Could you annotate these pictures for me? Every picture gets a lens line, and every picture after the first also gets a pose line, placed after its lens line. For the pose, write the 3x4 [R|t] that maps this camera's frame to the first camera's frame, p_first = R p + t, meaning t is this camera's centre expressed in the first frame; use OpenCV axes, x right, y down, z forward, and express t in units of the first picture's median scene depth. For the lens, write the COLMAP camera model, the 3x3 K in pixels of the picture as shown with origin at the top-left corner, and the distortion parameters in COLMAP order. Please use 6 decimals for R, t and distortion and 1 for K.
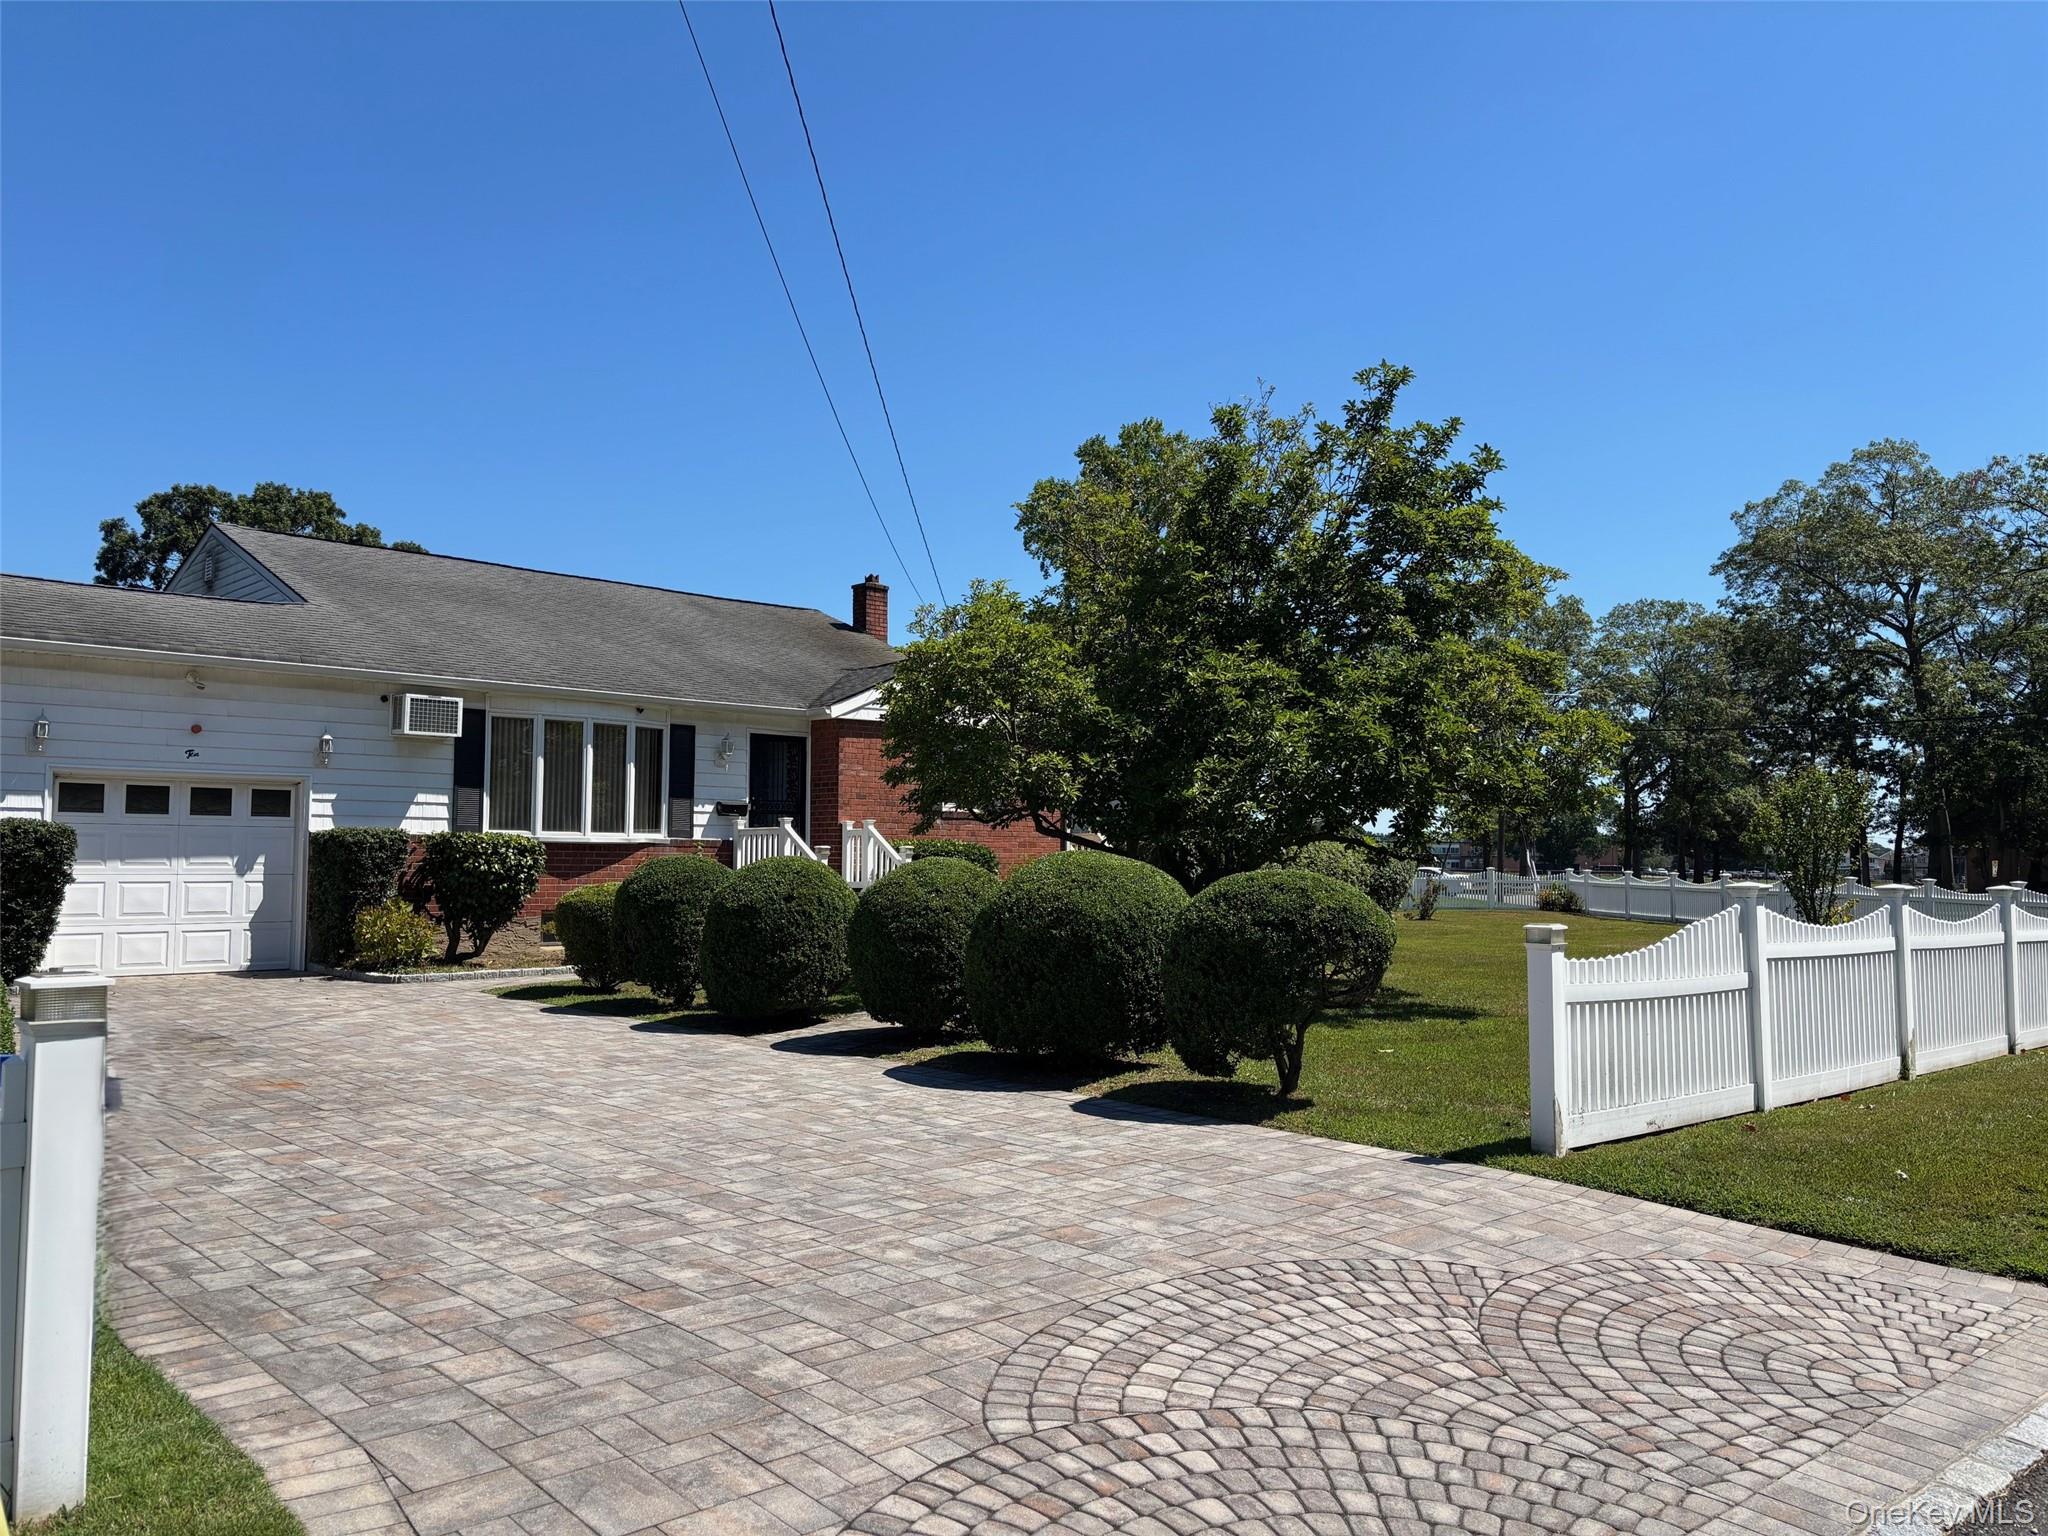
lens RADIAL K [[1539.7, 0, 1024.8], [0, 1539.7, 787.1], [0, 0, 1]] dist [0.044464, -0.046093]
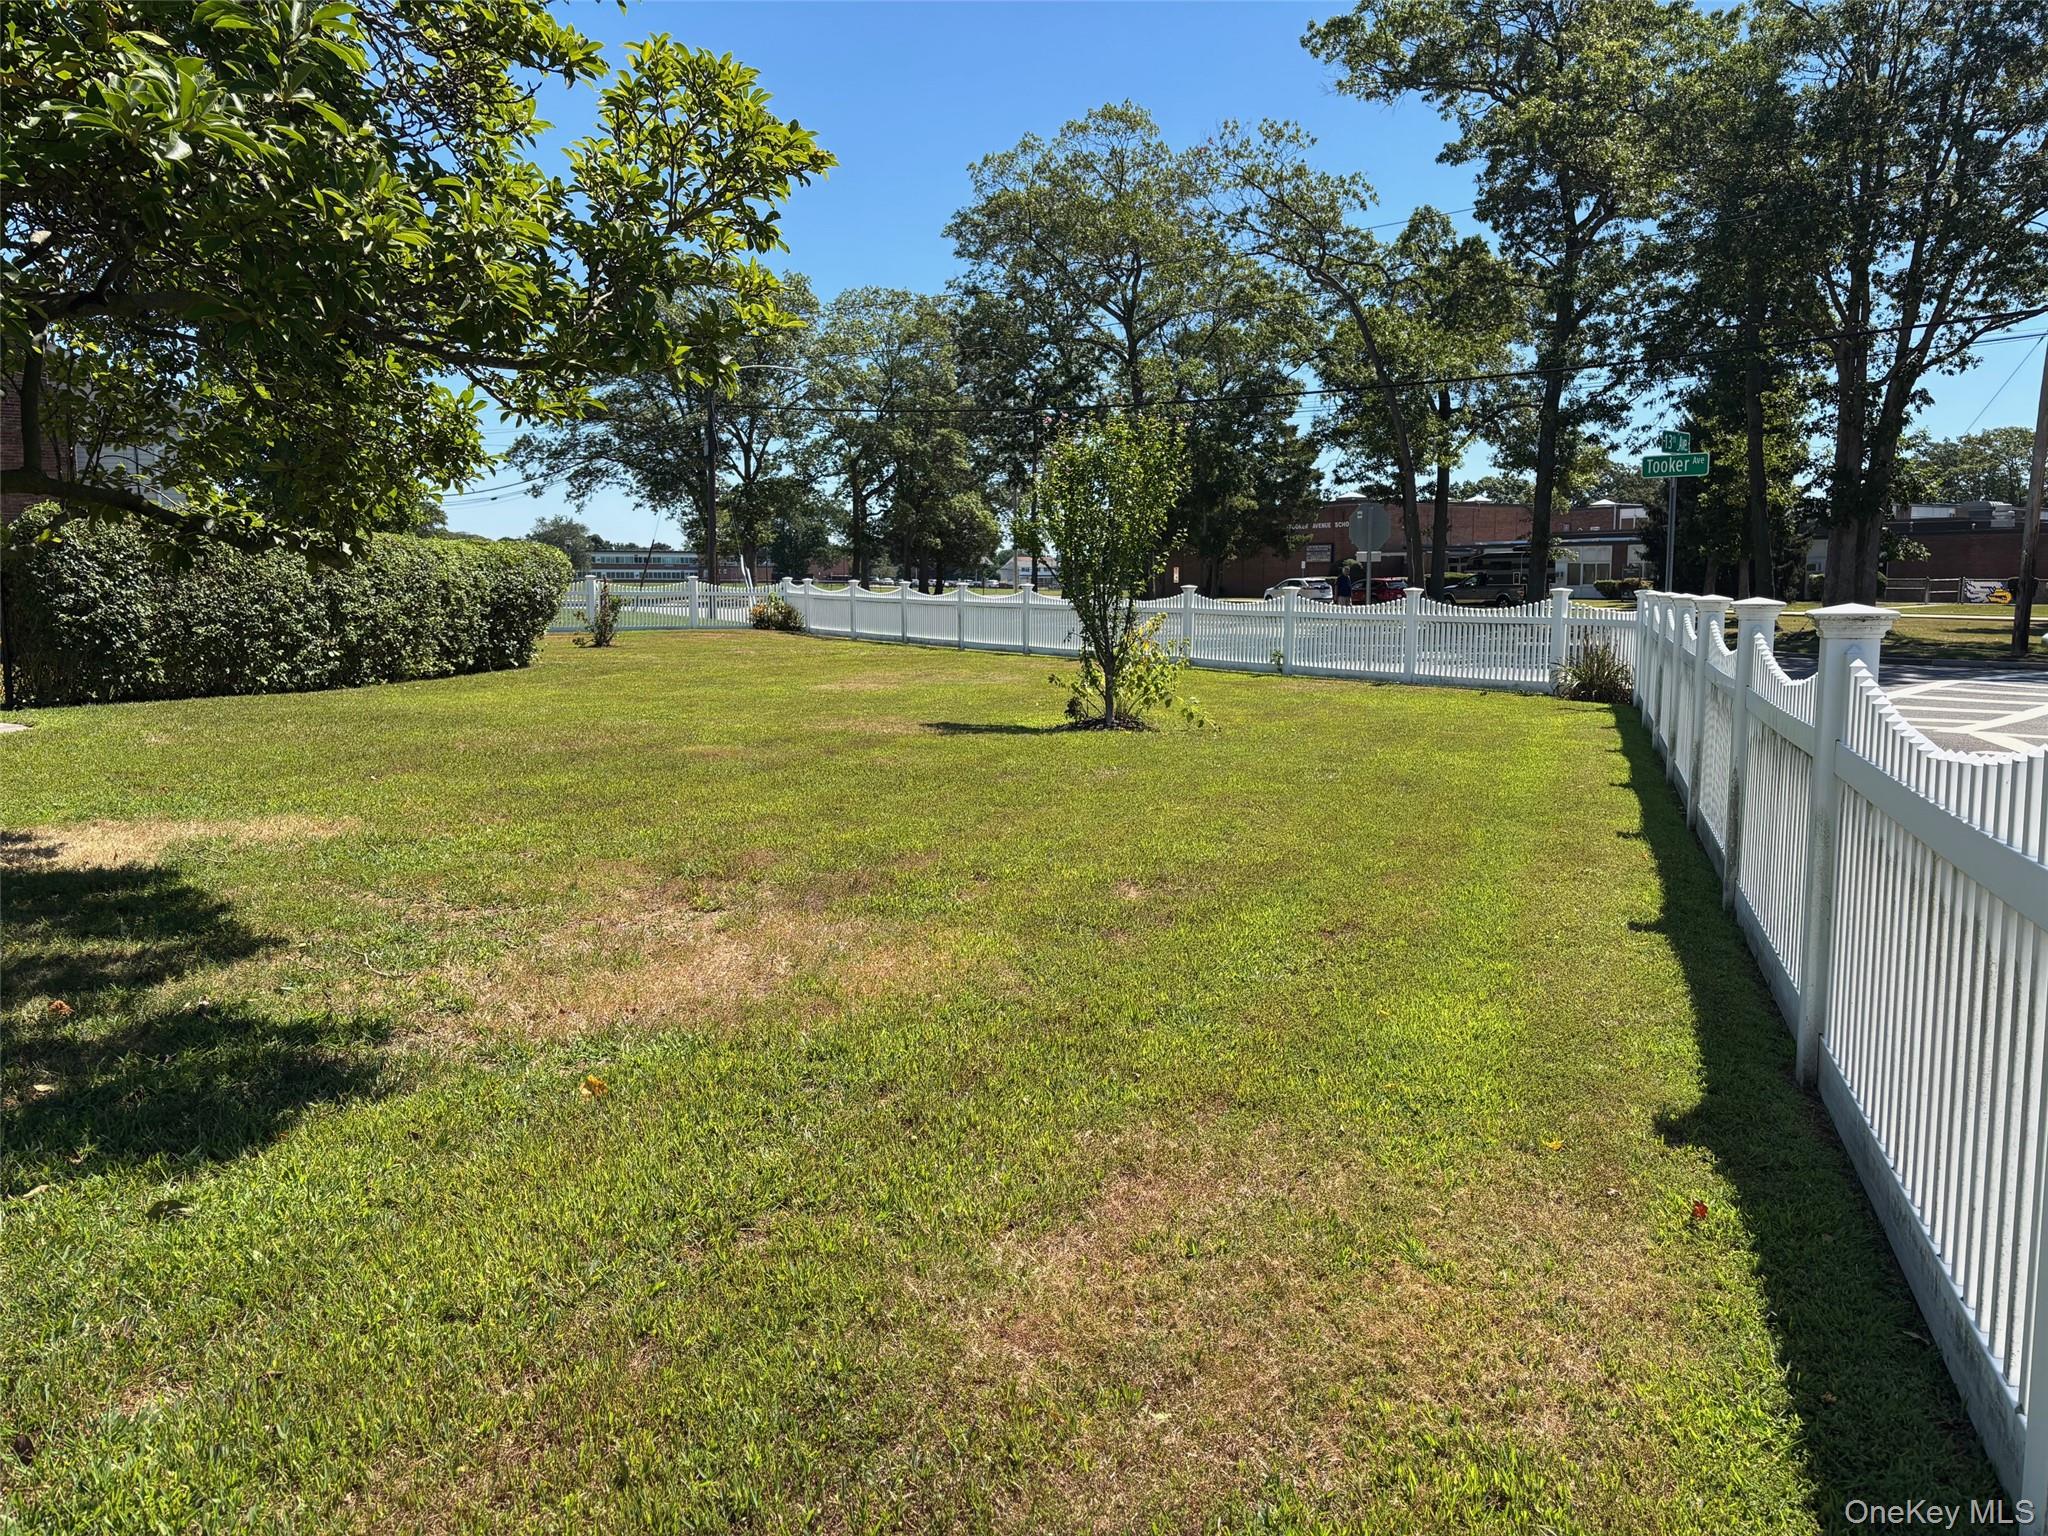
lens RADIAL K [[1544.5, 0, 1024.0], [0, 1544.5, 768.0], [0, 0, 1]] dist [0.087521, -0.130479]
pose [[0.888391, -0.061716, 0.454921, 0.047684], [-0.017597, 0.985617, 0.168076, 0.006767], [-0.458750, -0.157322, 0.874527, 0.118767]]
